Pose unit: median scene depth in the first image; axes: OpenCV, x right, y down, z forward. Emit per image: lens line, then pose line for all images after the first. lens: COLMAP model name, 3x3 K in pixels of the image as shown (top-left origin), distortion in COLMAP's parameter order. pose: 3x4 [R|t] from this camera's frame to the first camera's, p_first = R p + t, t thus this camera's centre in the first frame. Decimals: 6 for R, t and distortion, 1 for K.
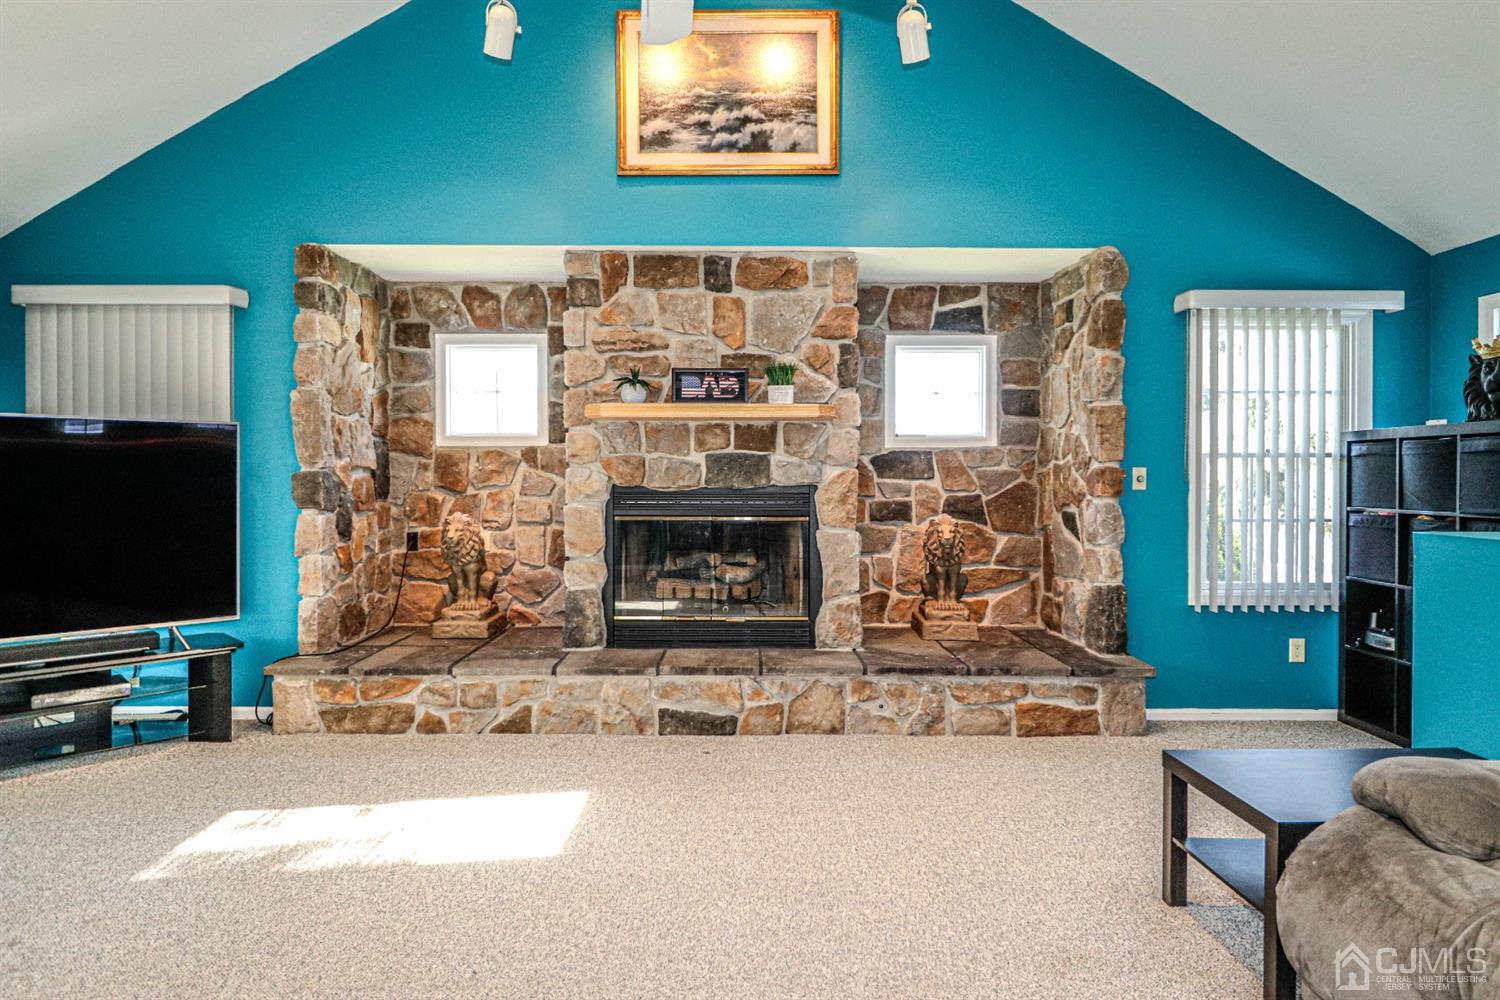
lens RADIAL K [[907.5, 0, 717.2], [0, 907.5, 485.7], [0, 0, 1]] dist [0.000855, -0.004702]
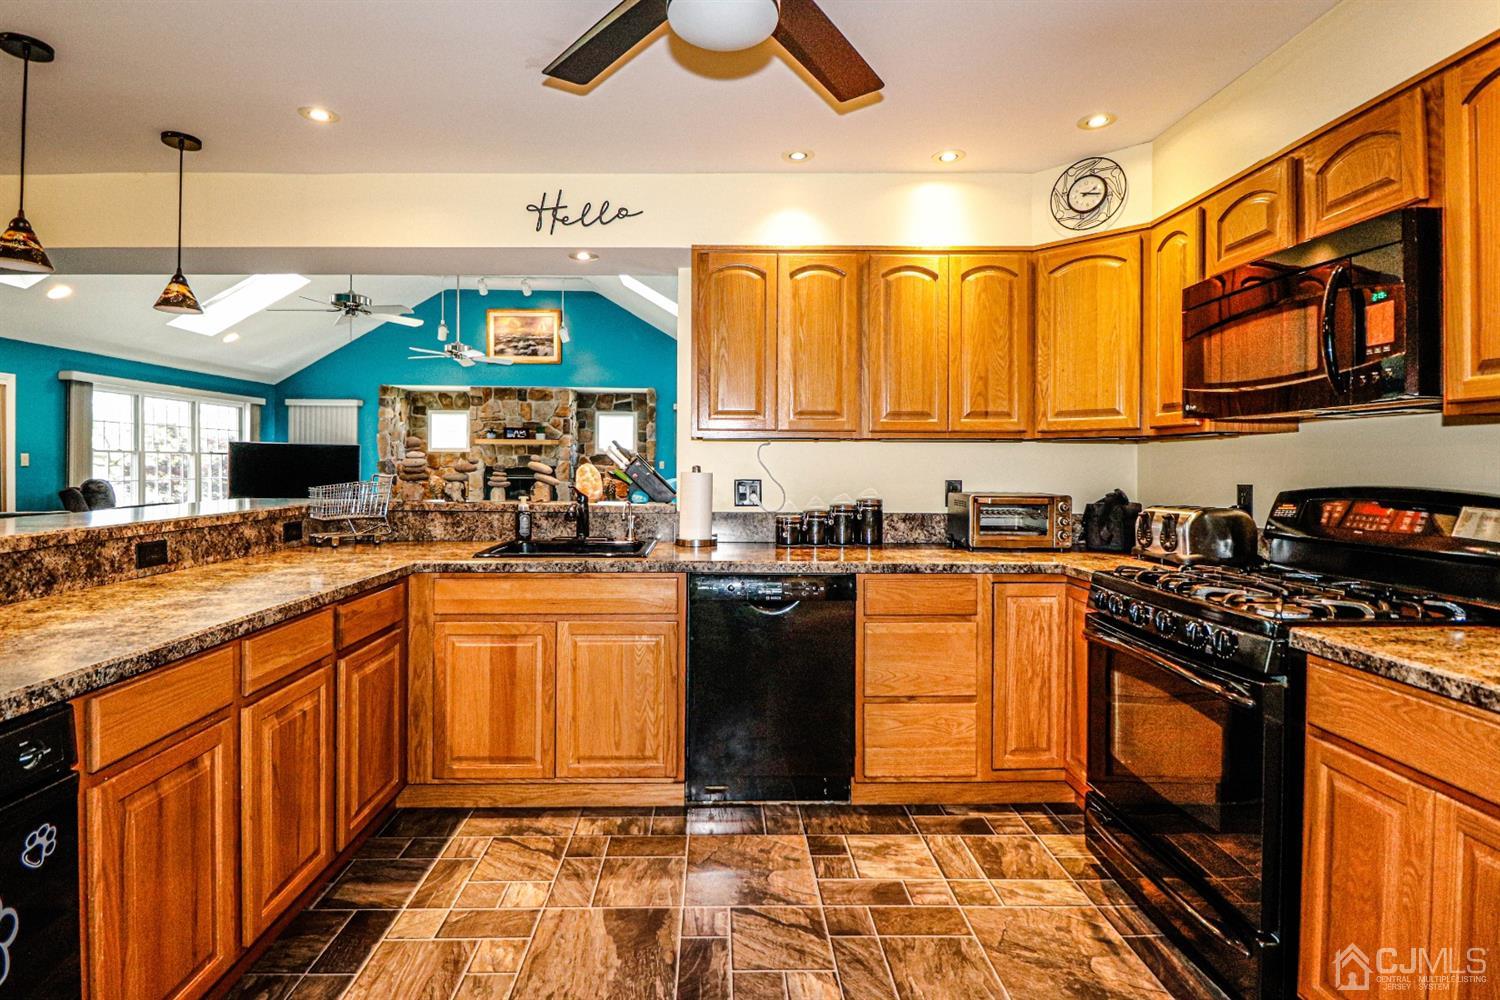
lens RADIAL K [[737.5, 0, 705.3], [0, 737.5, 468.1], [0, 0, 1]] dist [0.003624, -0.009045]
pose [[0.999753, 0.002493, 0.022095, 0.569409], [-0.002334, 0.999971, -0.007219, 0.023677], [-0.022112, 0.007165, 0.999730, -1.483665]]
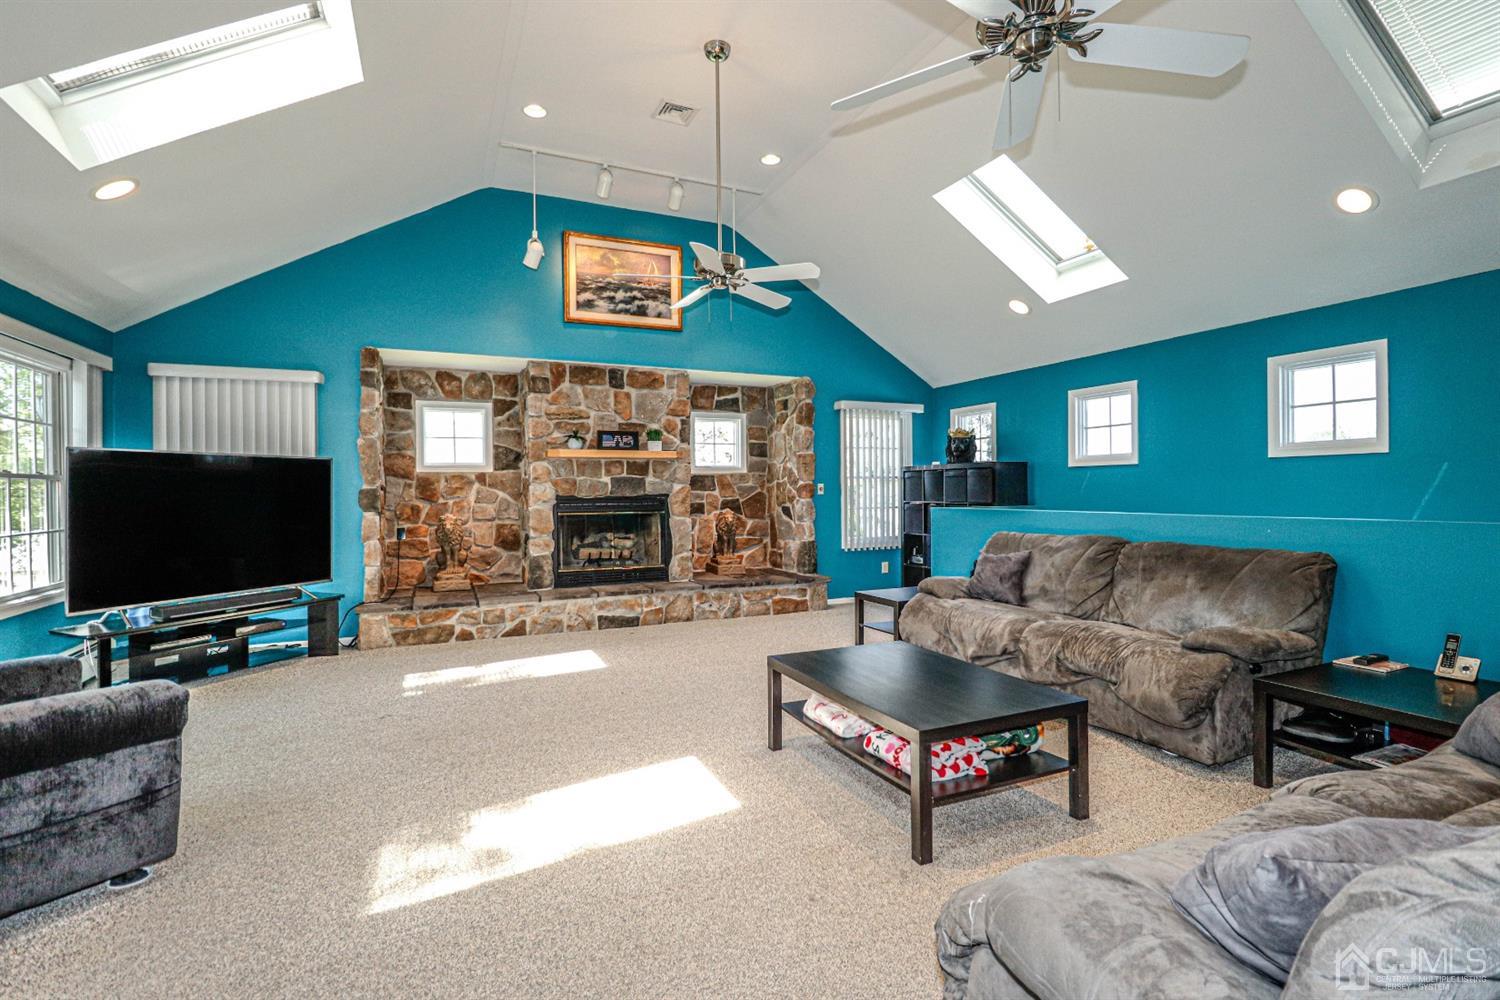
lens RADIAL K [[737.5, 0, 742.5], [0, 737.5, 493.4], [0, 0, 1]] dist [0.003624, -0.009045]
pose [[0.913386, -0.010302, 0.406964, -0.384415], [0.013904, 0.999886, -0.005893, 0.010014], [-0.406857, 0.011041, 0.913425, -0.468385]]
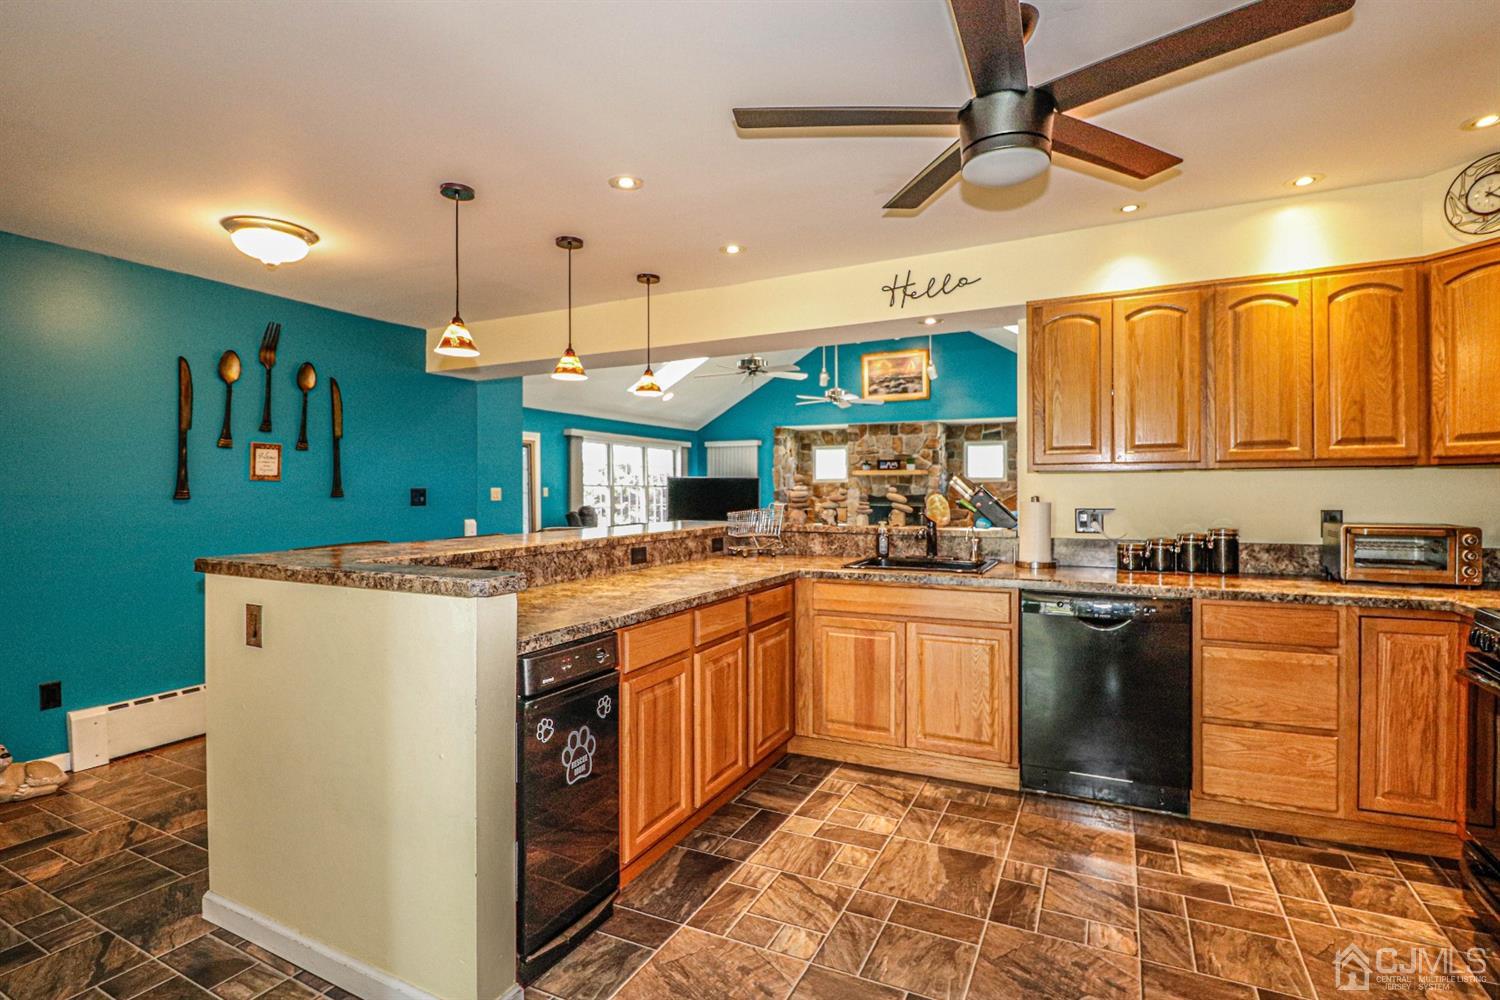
lens RADIAL K [[737.5, 0, 715.7], [0, 737.5, 489.8], [0, 0, 1]] dist [0.003624, -0.009045]
pose [[0.891417, -0.005617, -0.453149, 0.636232], [-0.001789, 0.999872, -0.015912, 0.023021], [0.453180, 0.014995, 0.891293, -1.652111]]
